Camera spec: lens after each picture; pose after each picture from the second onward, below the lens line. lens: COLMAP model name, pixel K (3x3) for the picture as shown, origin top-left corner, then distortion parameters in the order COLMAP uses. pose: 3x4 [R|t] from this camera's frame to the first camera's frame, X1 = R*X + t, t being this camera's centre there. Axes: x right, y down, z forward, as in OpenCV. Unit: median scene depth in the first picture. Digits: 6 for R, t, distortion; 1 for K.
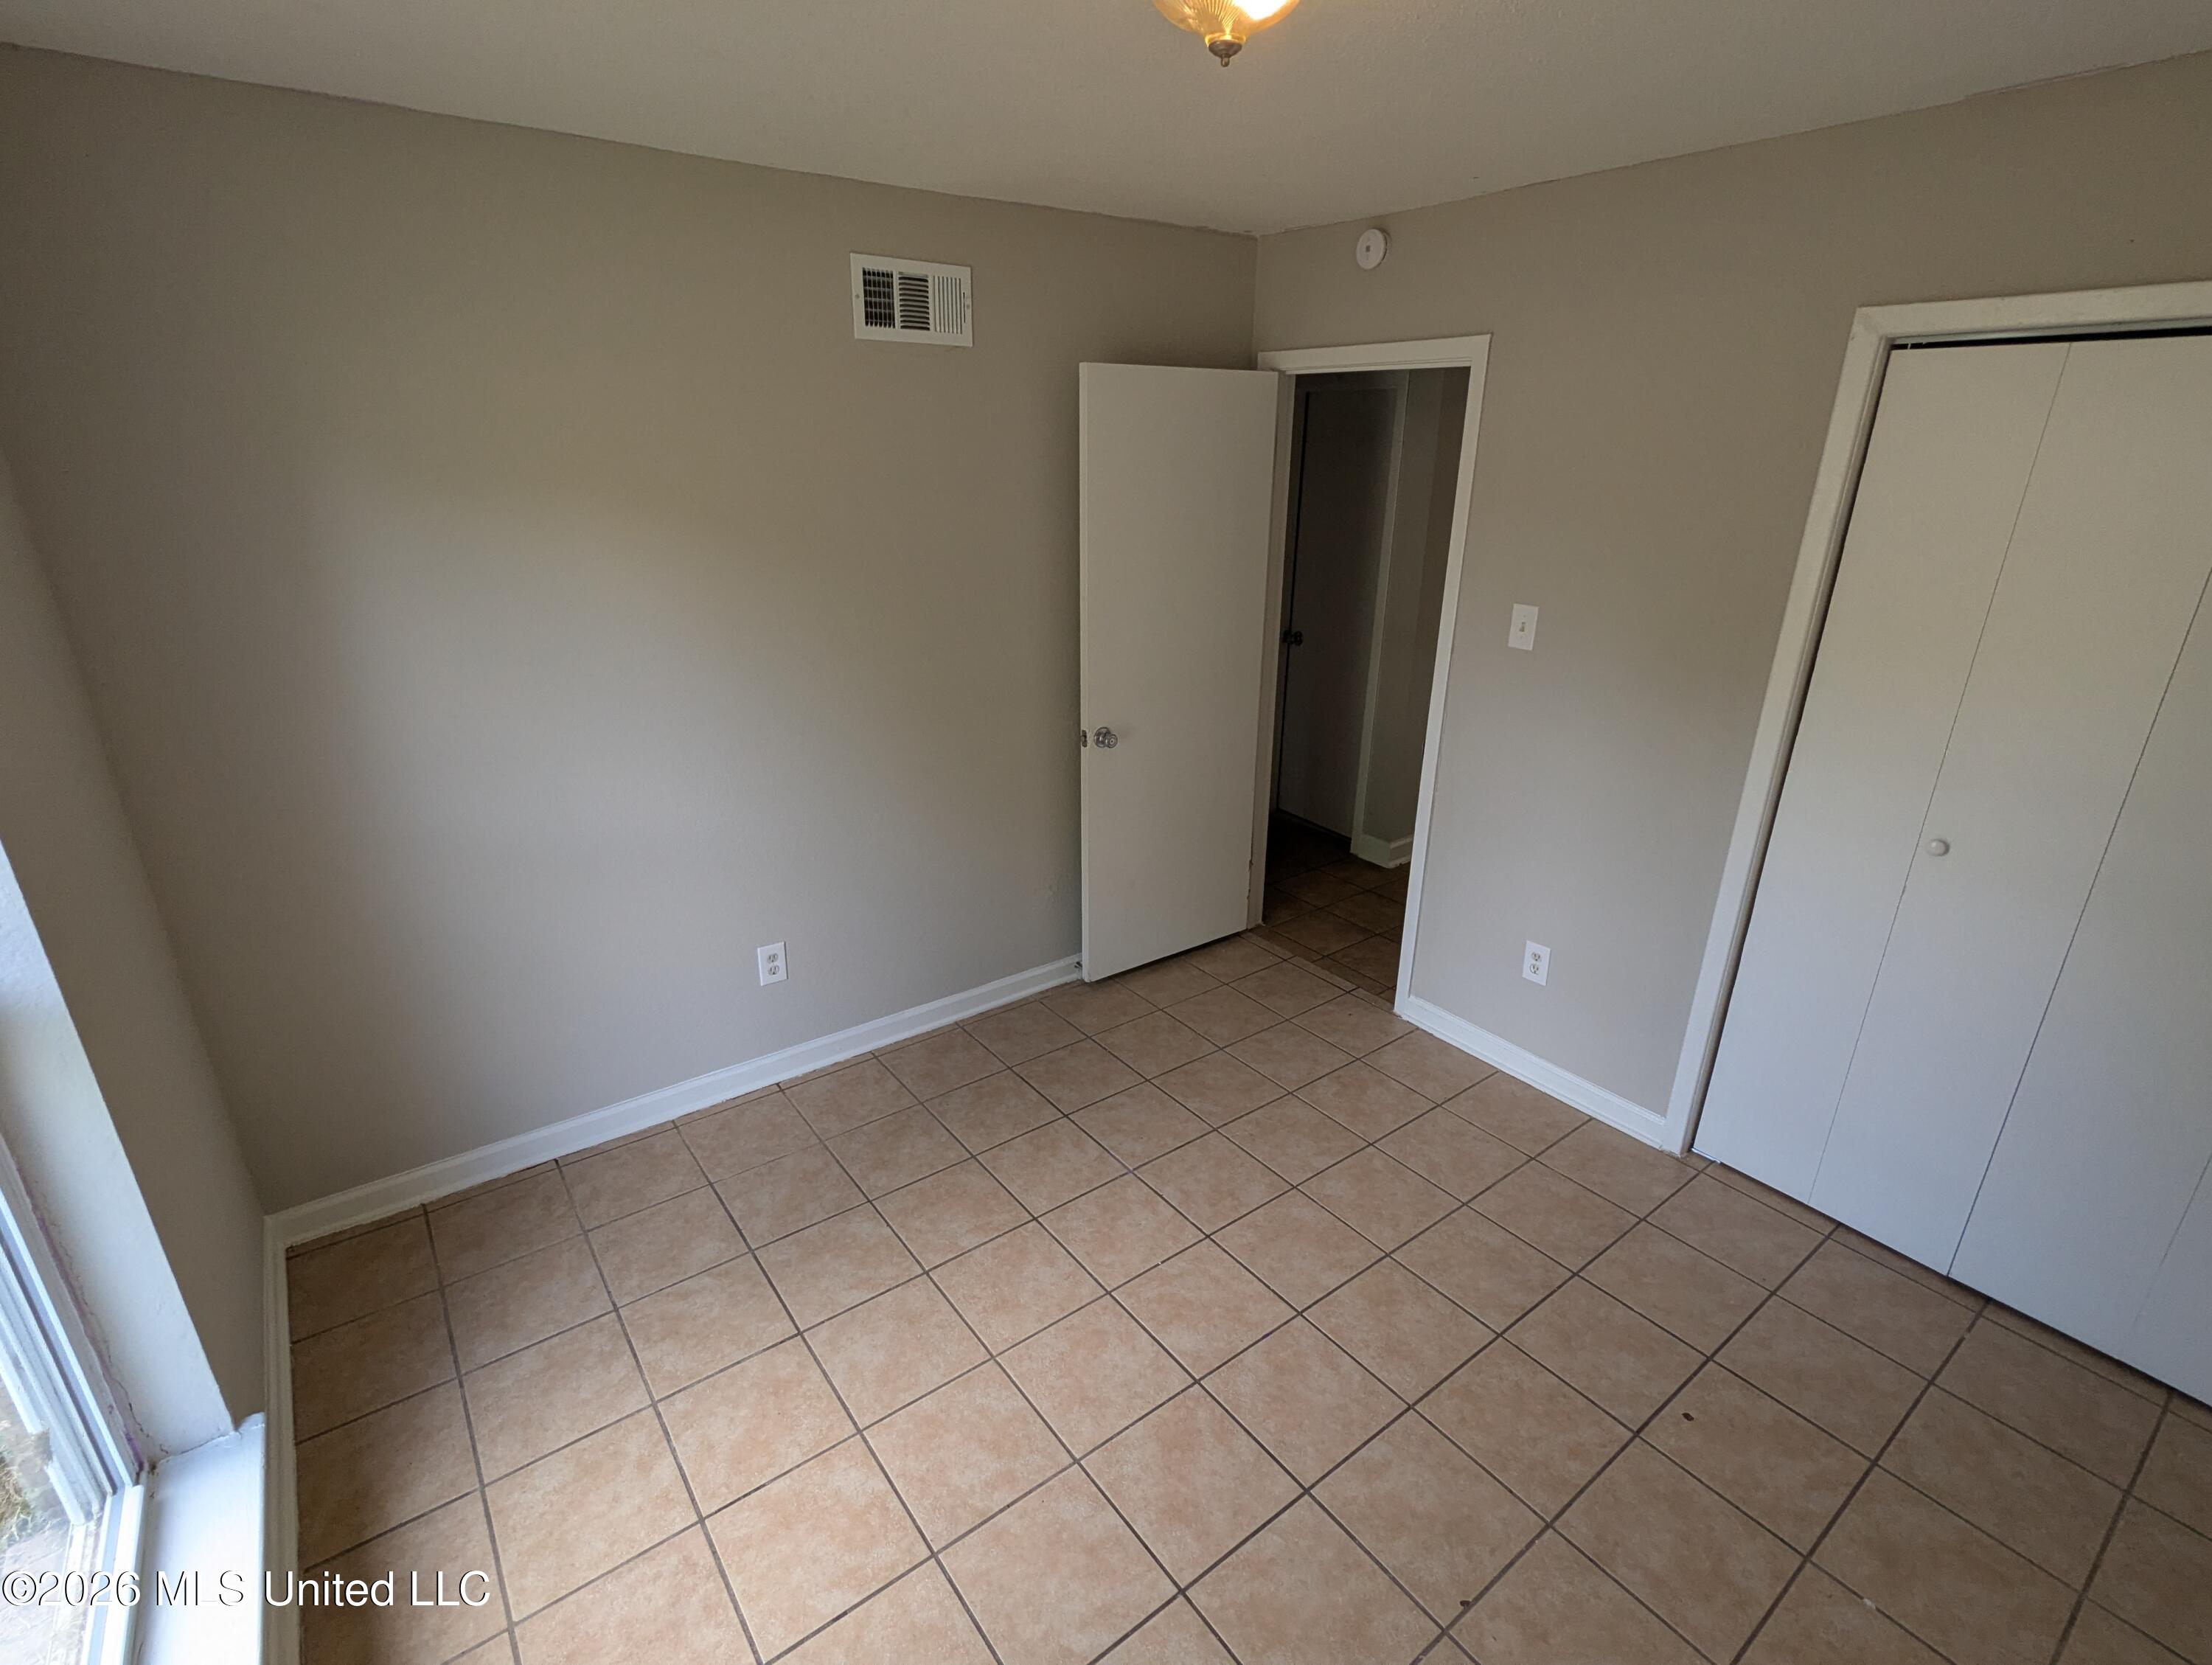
lens RADIAL K [[1041.1, 0, 1086.0], [0, 1041.1, 840.3], [0, 0, 1]] dist [0.001981, 0.000904]
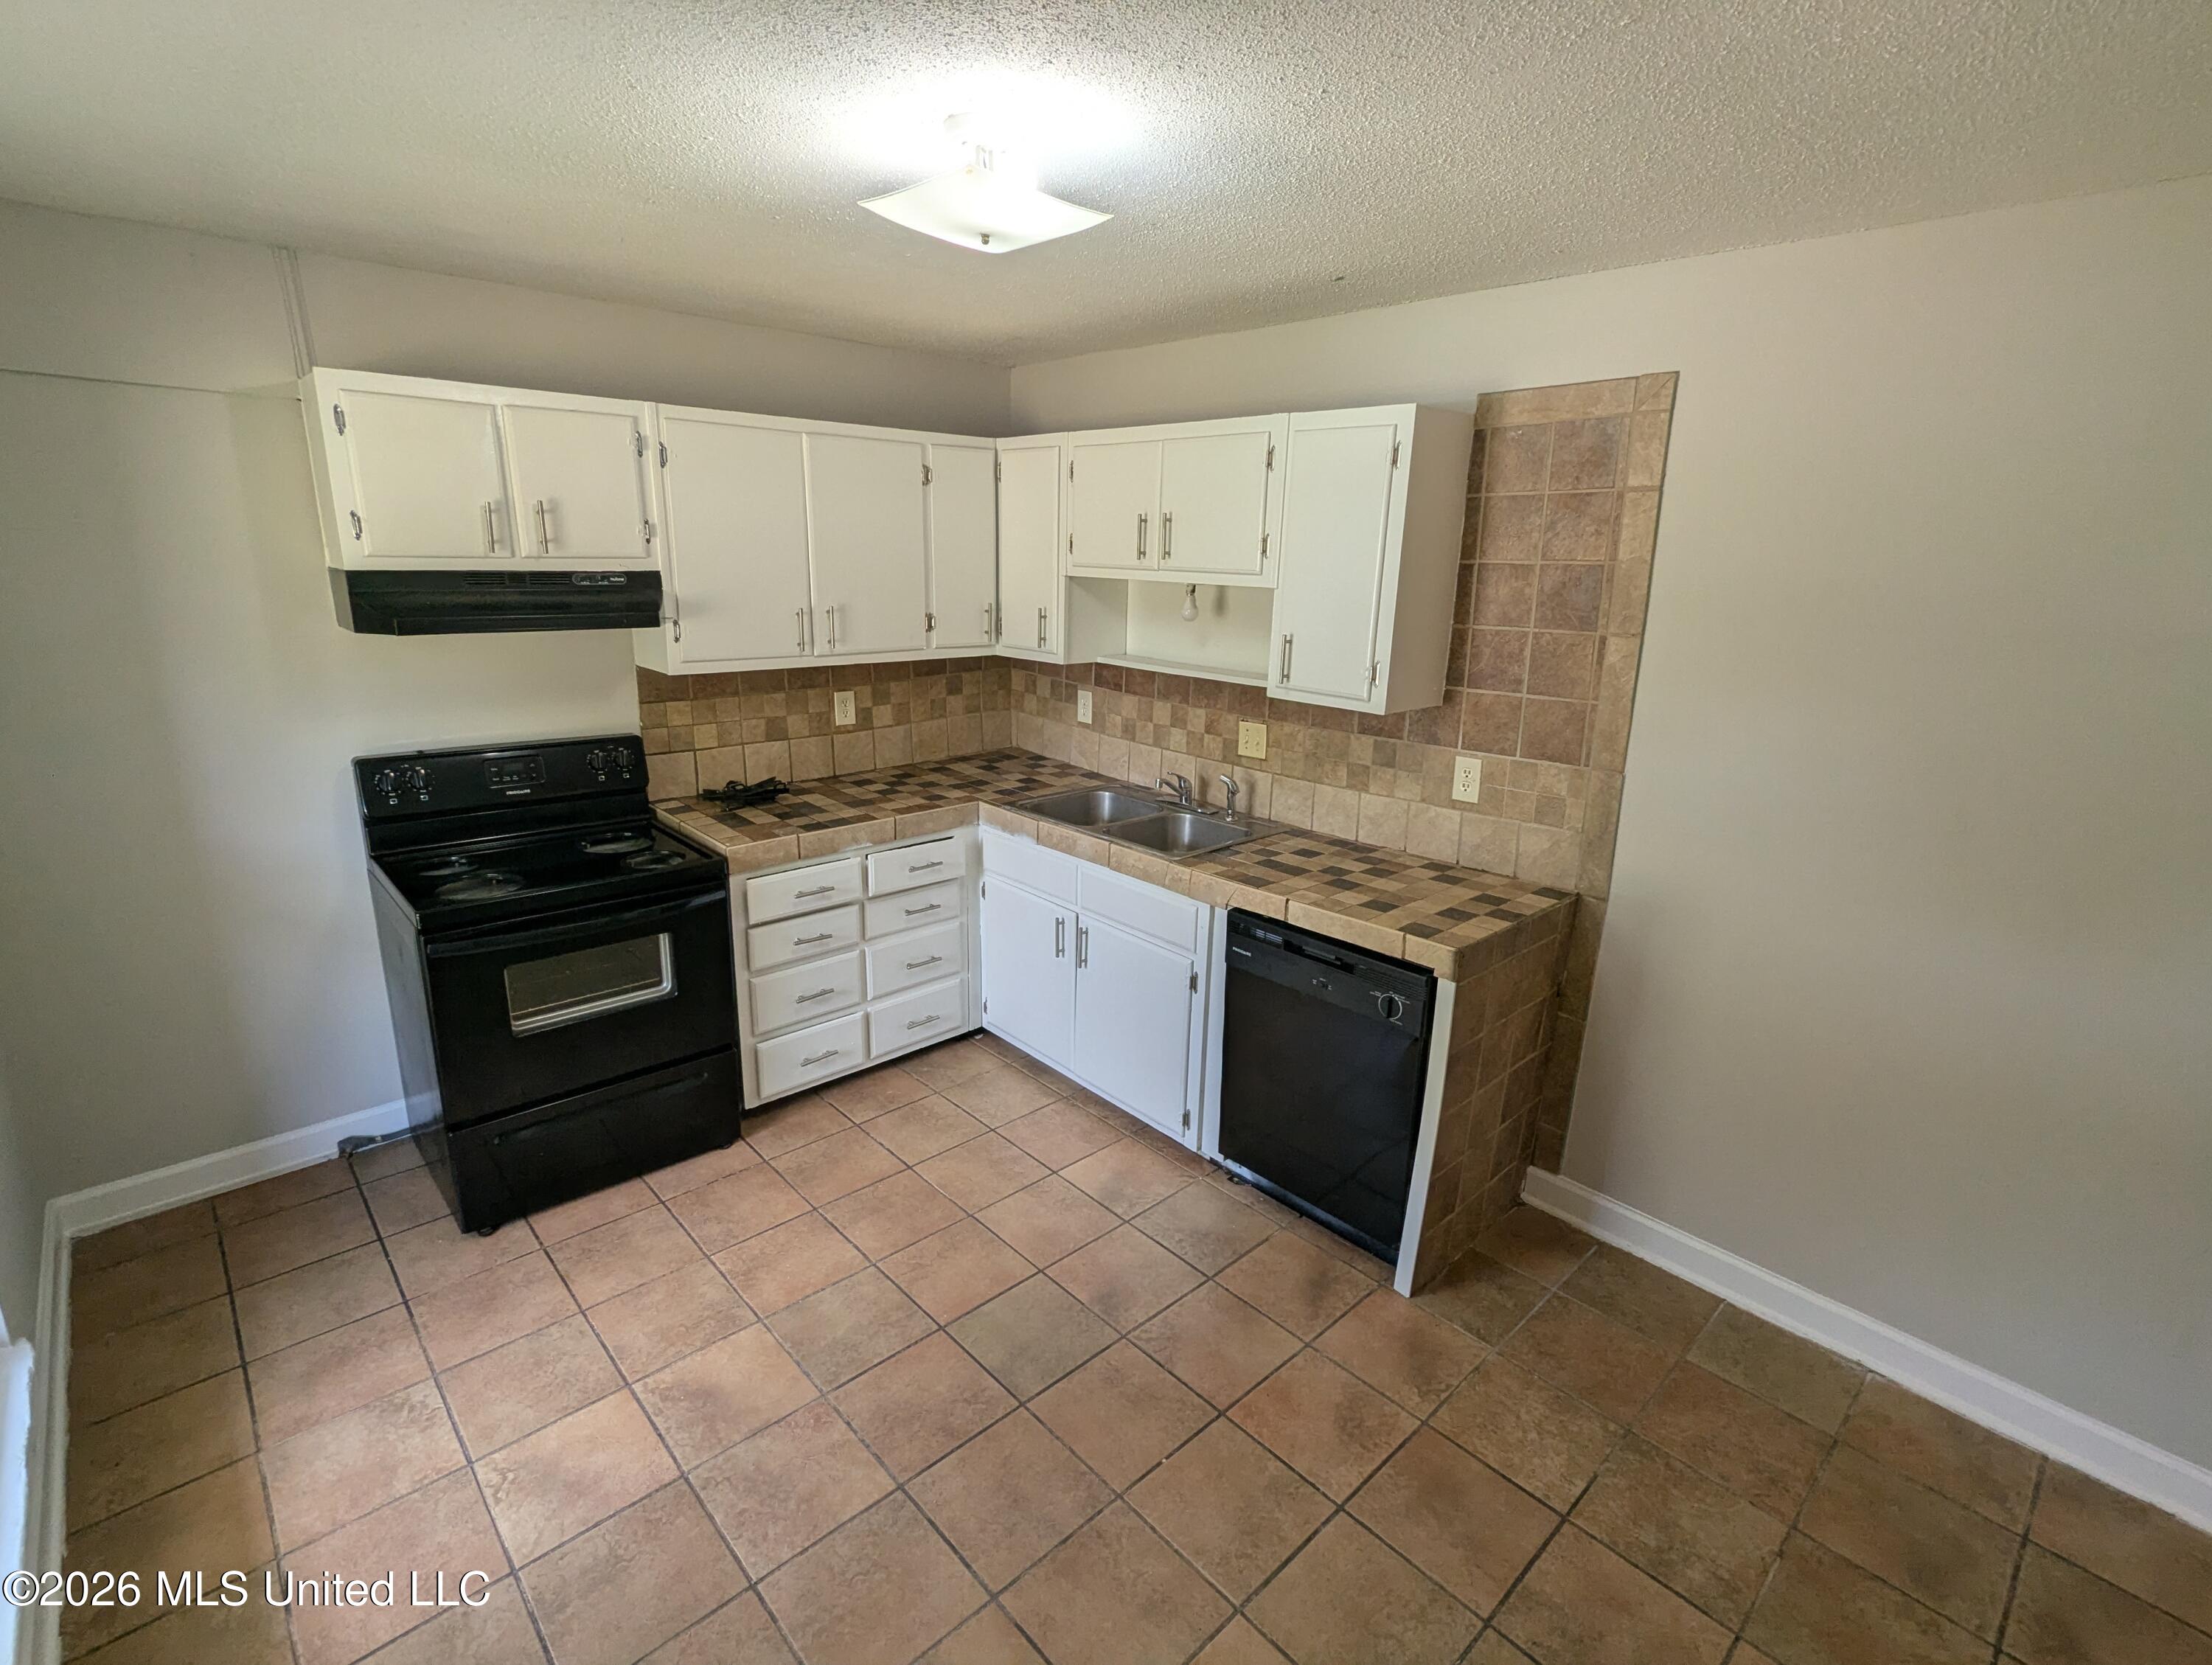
lens RADIAL K [[1041.1, 0, 1115.4], [0, 1041.1, 830.3], [0, 0, 1]] dist [0.001981, 0.000904]
pose [[0.993069, -0.014323, 0.116654, 0.129635], [0.025059, 0.995527, -0.091093, 0.059748], [-0.114828, 0.093384, 0.988986, -0.165220]]
